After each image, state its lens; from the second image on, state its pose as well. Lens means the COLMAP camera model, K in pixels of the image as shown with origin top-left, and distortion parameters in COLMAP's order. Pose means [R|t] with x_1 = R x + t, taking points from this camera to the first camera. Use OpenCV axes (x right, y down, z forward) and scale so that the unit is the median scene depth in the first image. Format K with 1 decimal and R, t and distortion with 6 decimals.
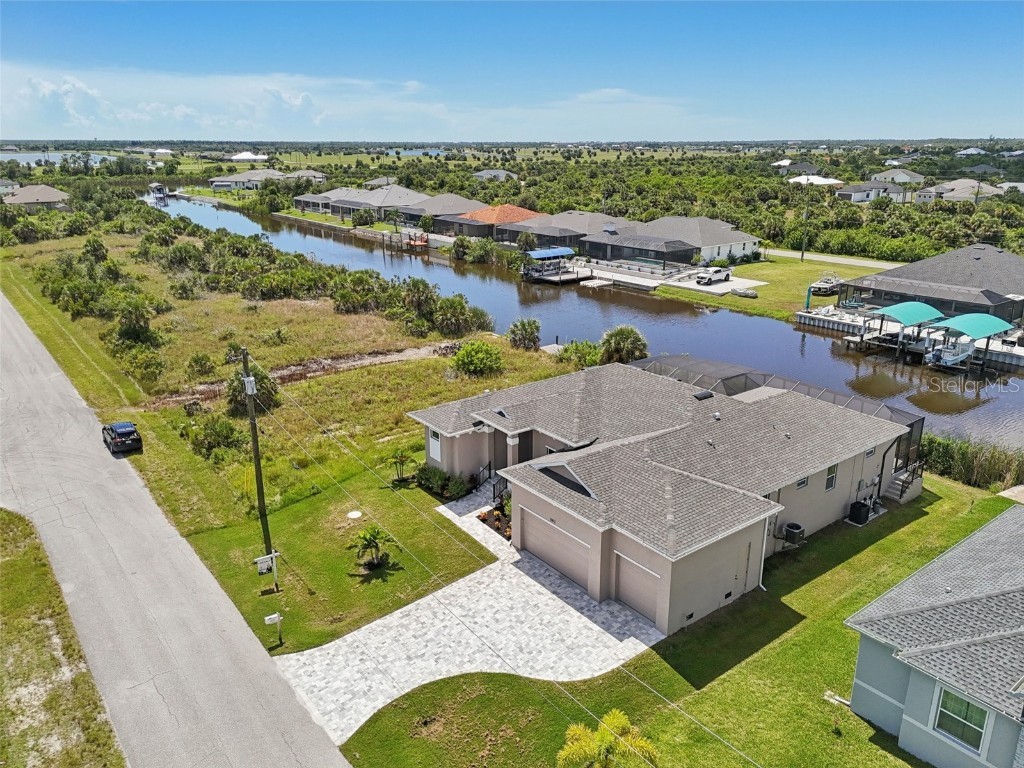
lens RADIAL K [[756.2, 0, 513.3], [0, 756.2, 383.7], [0, 0, 1]] dist [0.078339, -0.074069]
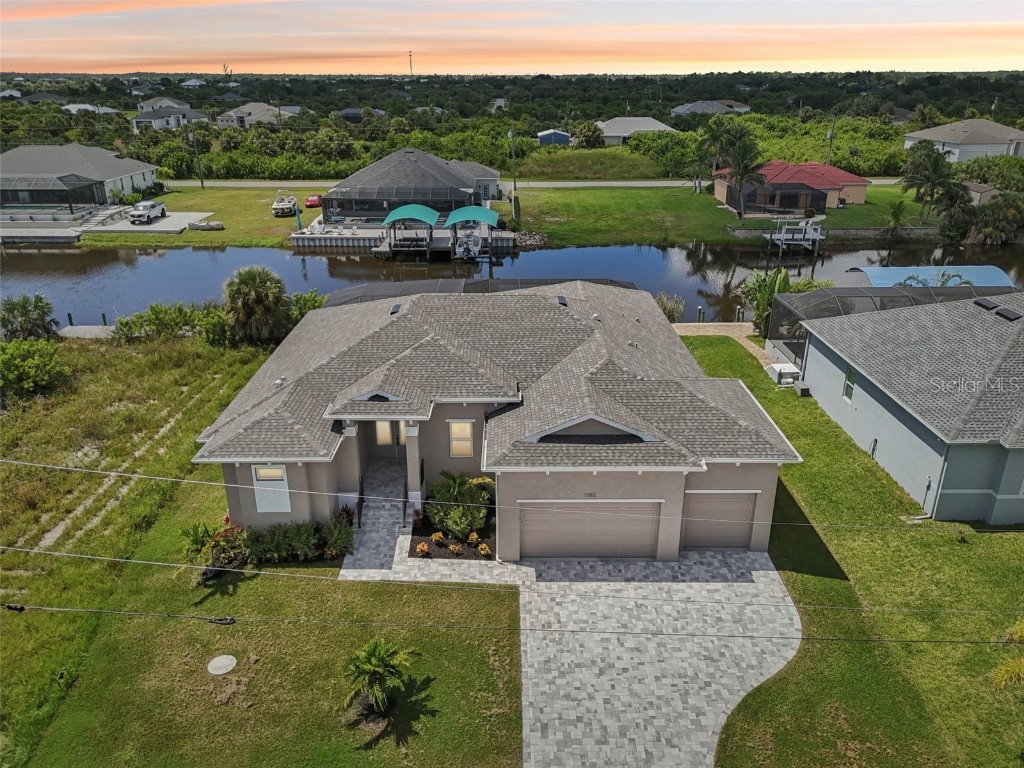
lens RADIAL K [[753.4, 0, 516.2], [0, 753.4, 380.1], [0, 0, 1]] dist [0.080221, -0.078389]
pose [[0.602053, -0.297253, 0.741062, -0.409349], [0.243495, 0.952260, 0.184148, -0.064484], [-0.760423, 0.069578, 0.645690, 0.465593]]
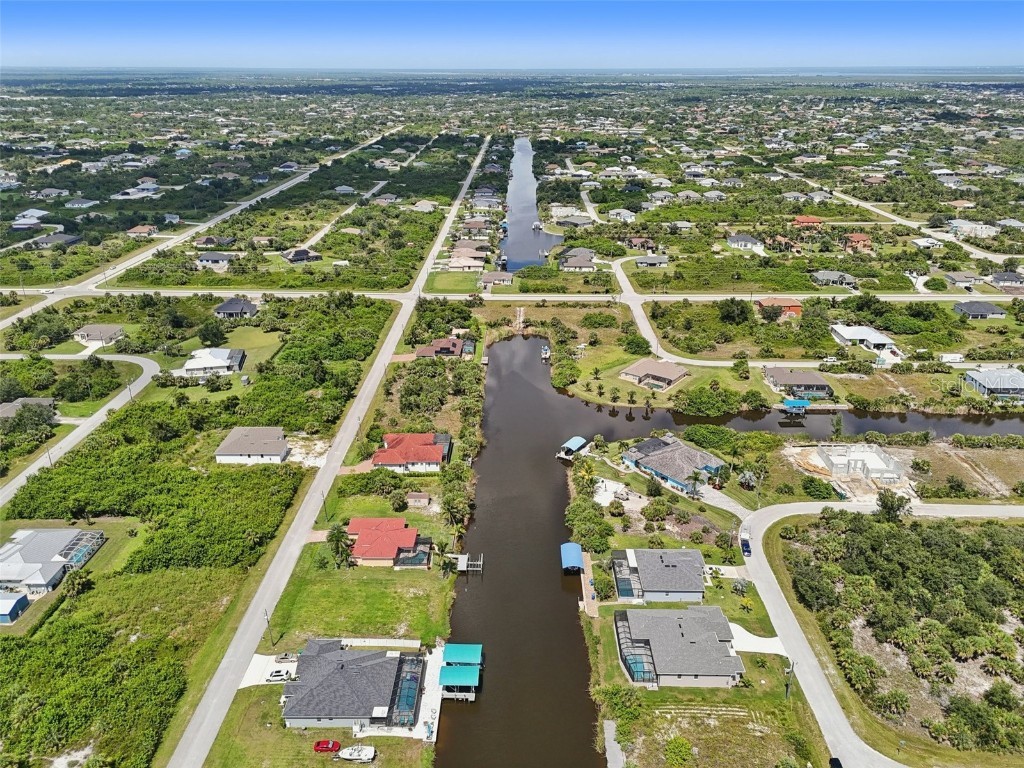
lens RADIAL K [[753.4, 0, 516.2], [0, 753.4, 380.1], [0, 0, 1]] dist [0.080221, -0.078389]
pose [[-0.786860, -0.235664, 0.570363, -1.015984], [0.186879, 0.789833, 0.584158, -3.315795], [-0.588156, 0.566239, -0.577447, 2.947822]]
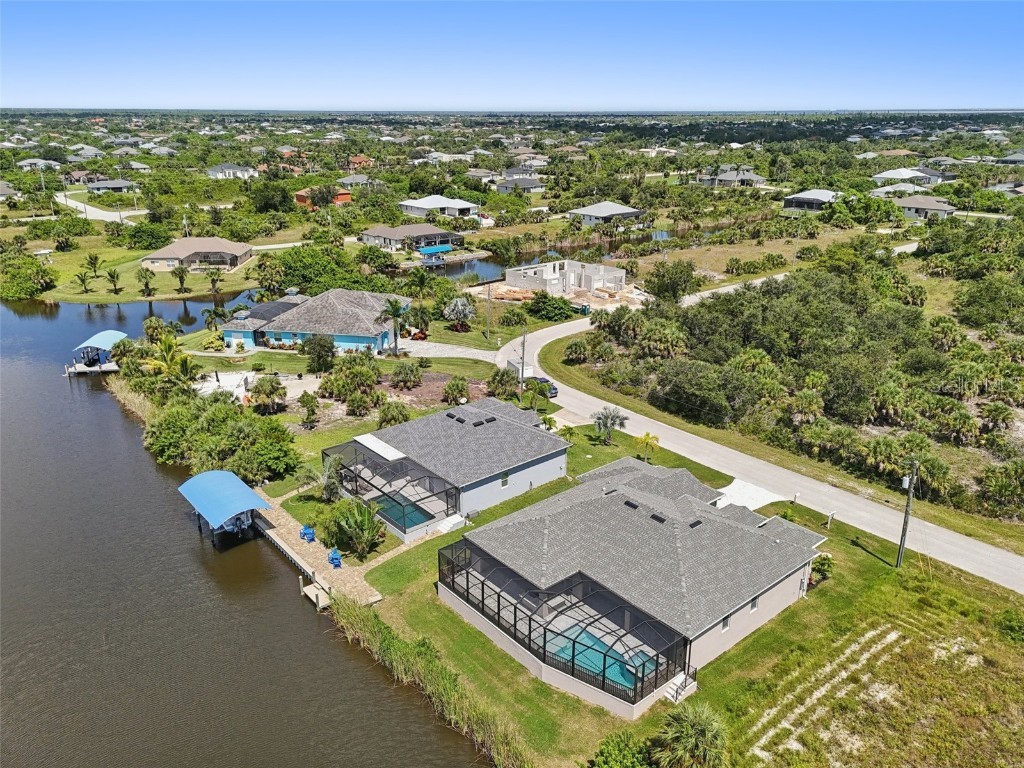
lens RADIAL K [[753.4, 0, 516.2], [0, 753.4, 380.1], [0, 0, 1]] dist [0.080221, -0.078389]
pose [[-0.998945, 0.013824, -0.043799, 0.472938], [-0.015418, 0.797354, 0.603315, -1.011248], [0.043264, 0.603354, -0.796299, 1.934154]]
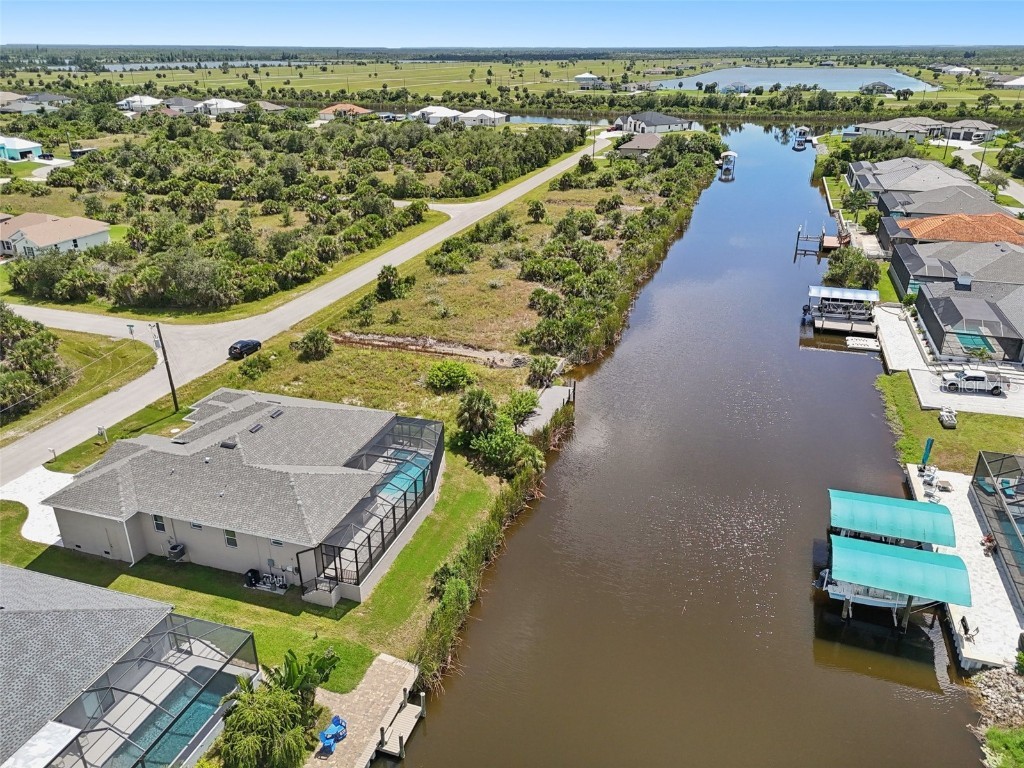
lens RADIAL K [[753.4, 0, 516.2], [0, 753.4, 380.1], [0, 0, 1]] dist [0.080221, -0.078389]
pose [[0.566132, 0.332779, -0.754157, 1.465739], [-0.253592, 0.940831, 0.224784, -0.510833], [0.784338, 0.063991, 0.617024, 0.506096]]
